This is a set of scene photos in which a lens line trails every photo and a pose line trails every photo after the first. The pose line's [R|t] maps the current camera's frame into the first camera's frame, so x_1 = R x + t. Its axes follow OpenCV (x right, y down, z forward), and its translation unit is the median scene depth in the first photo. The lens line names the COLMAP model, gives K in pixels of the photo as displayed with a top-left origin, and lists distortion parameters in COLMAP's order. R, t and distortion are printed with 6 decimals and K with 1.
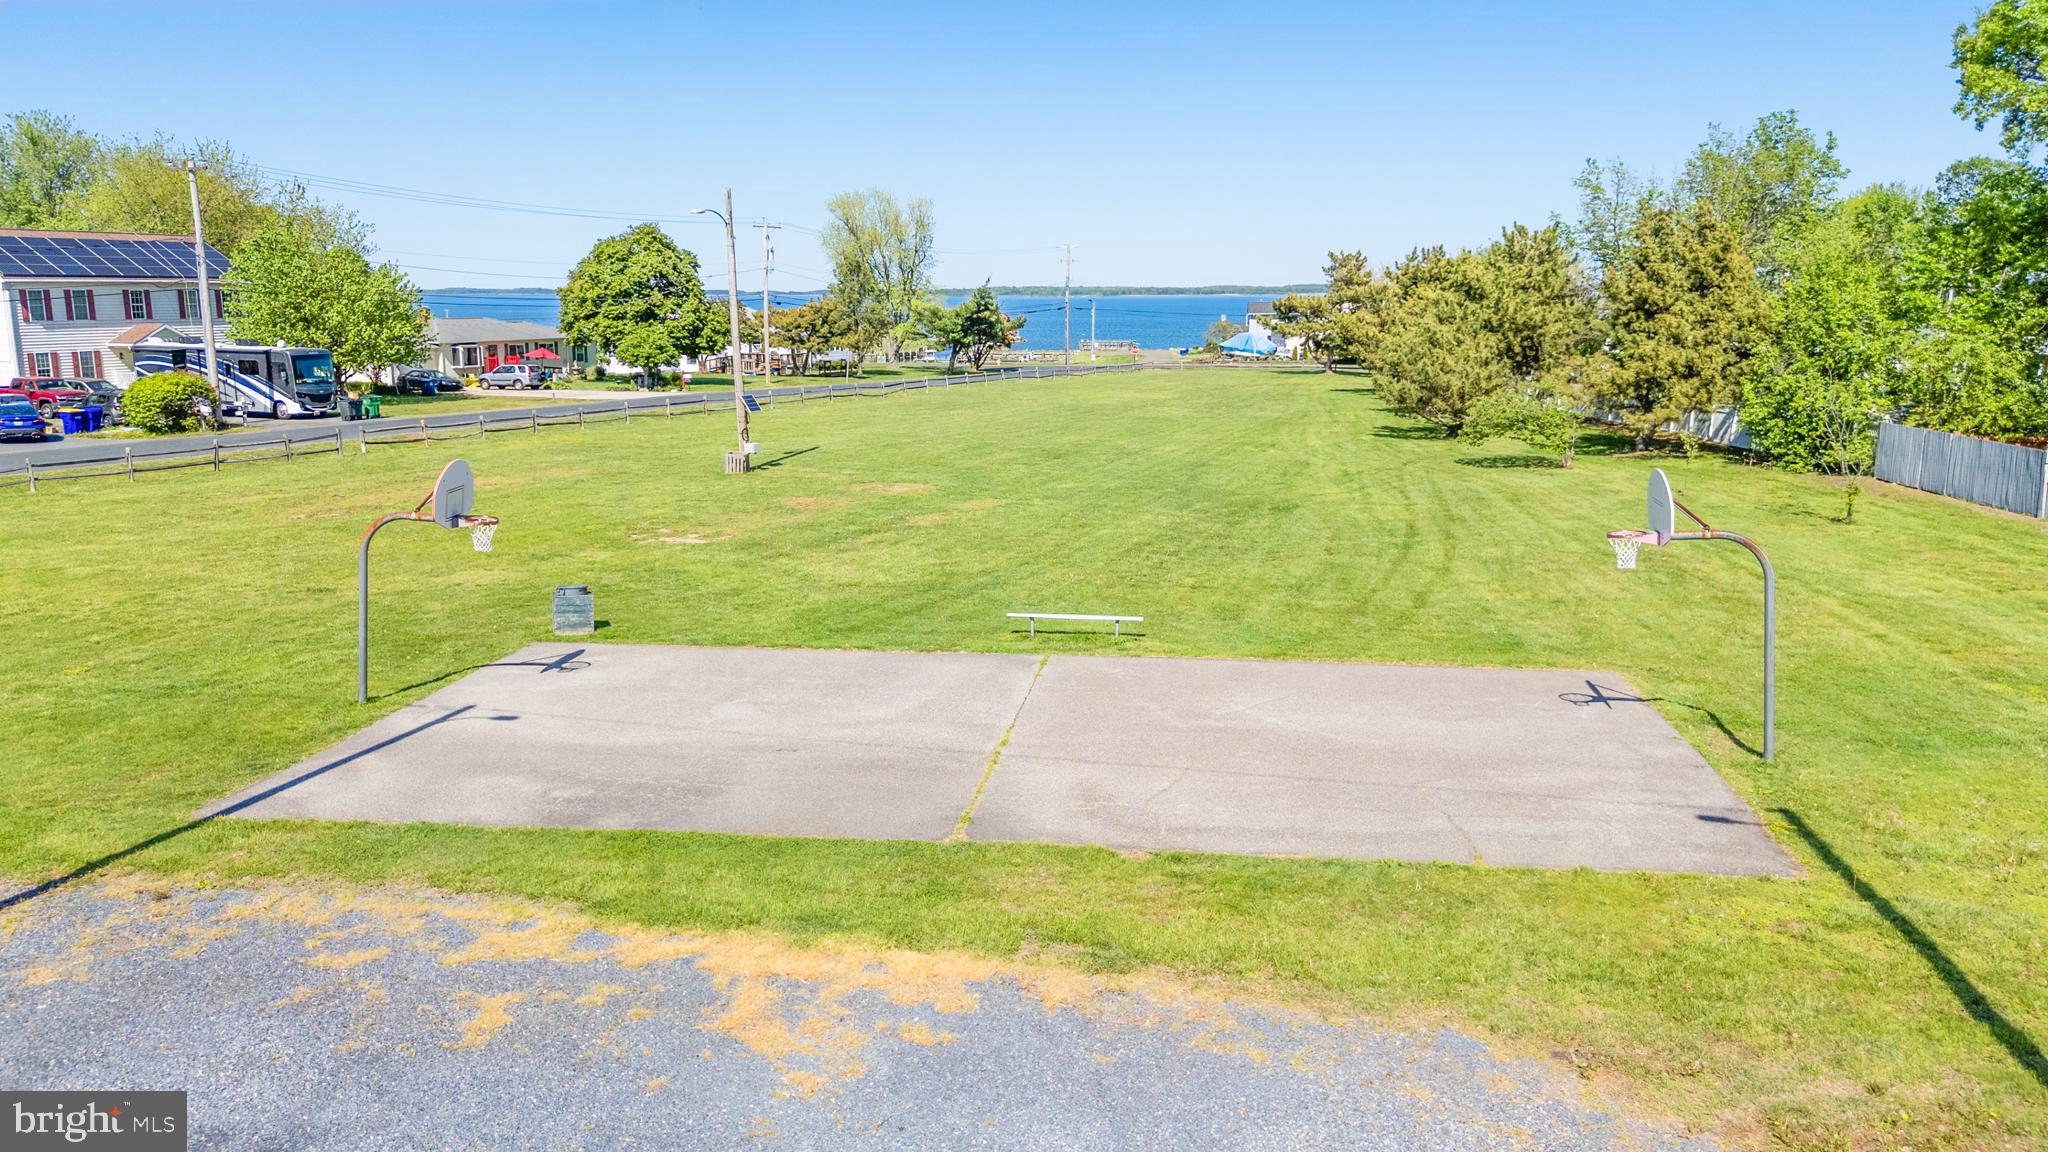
lens RADIAL K [[1533.3, 0, 1024.4], [0, 1533.3, 574.8], [0, 0, 1]] dist [0.022955, -0.016441]
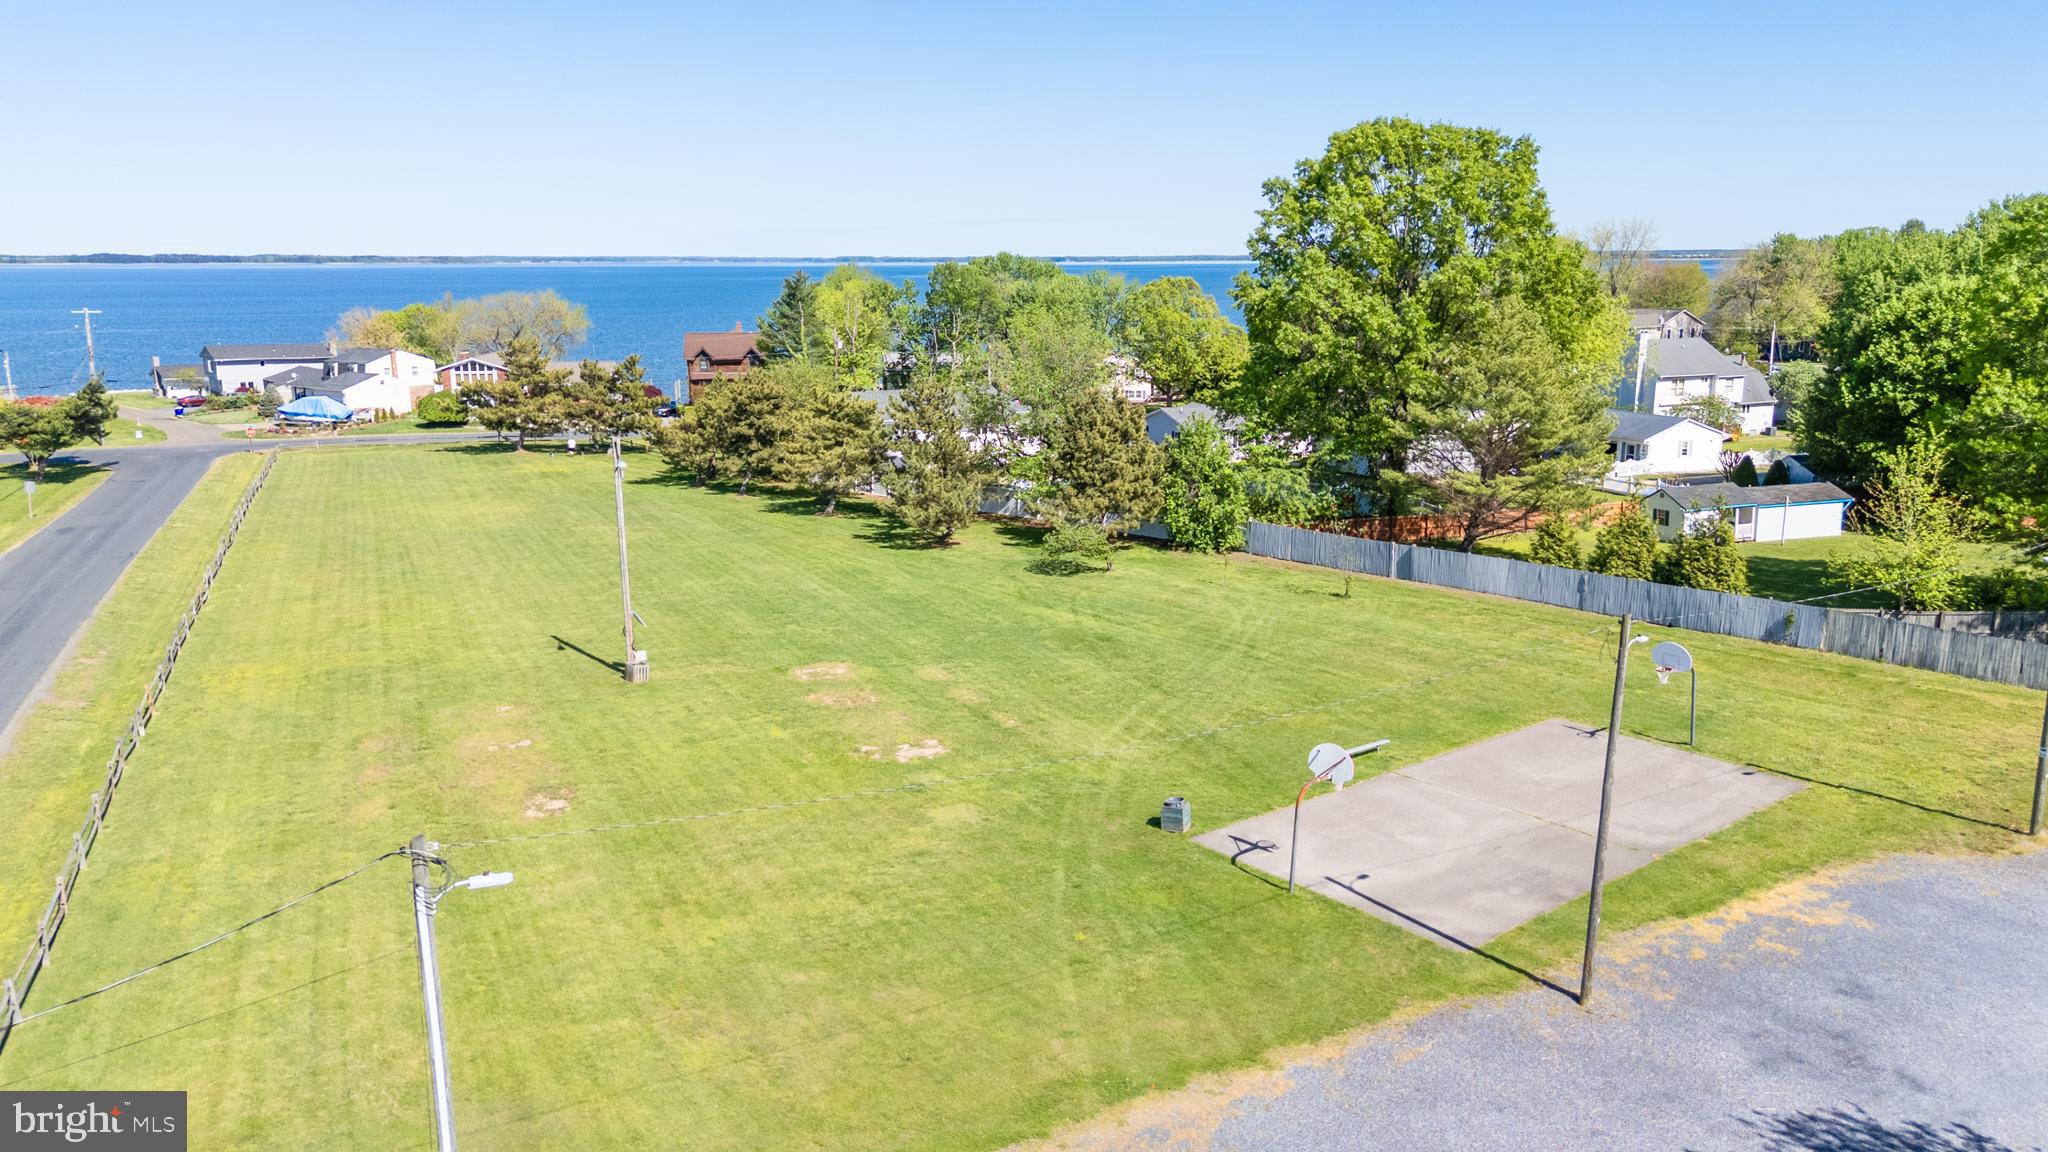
lens RADIAL K [[1533.3, 0, 1024.9], [0, 1533.3, 576.5], [0, 0, 1]] dist [0.022955, -0.016441]
pose [[0.667675, -0.142995, 0.730591, -2.503246], [0.119591, 0.989236, 0.084326, -0.607148], [-0.734785, 0.031070, 0.677588, 0.067659]]
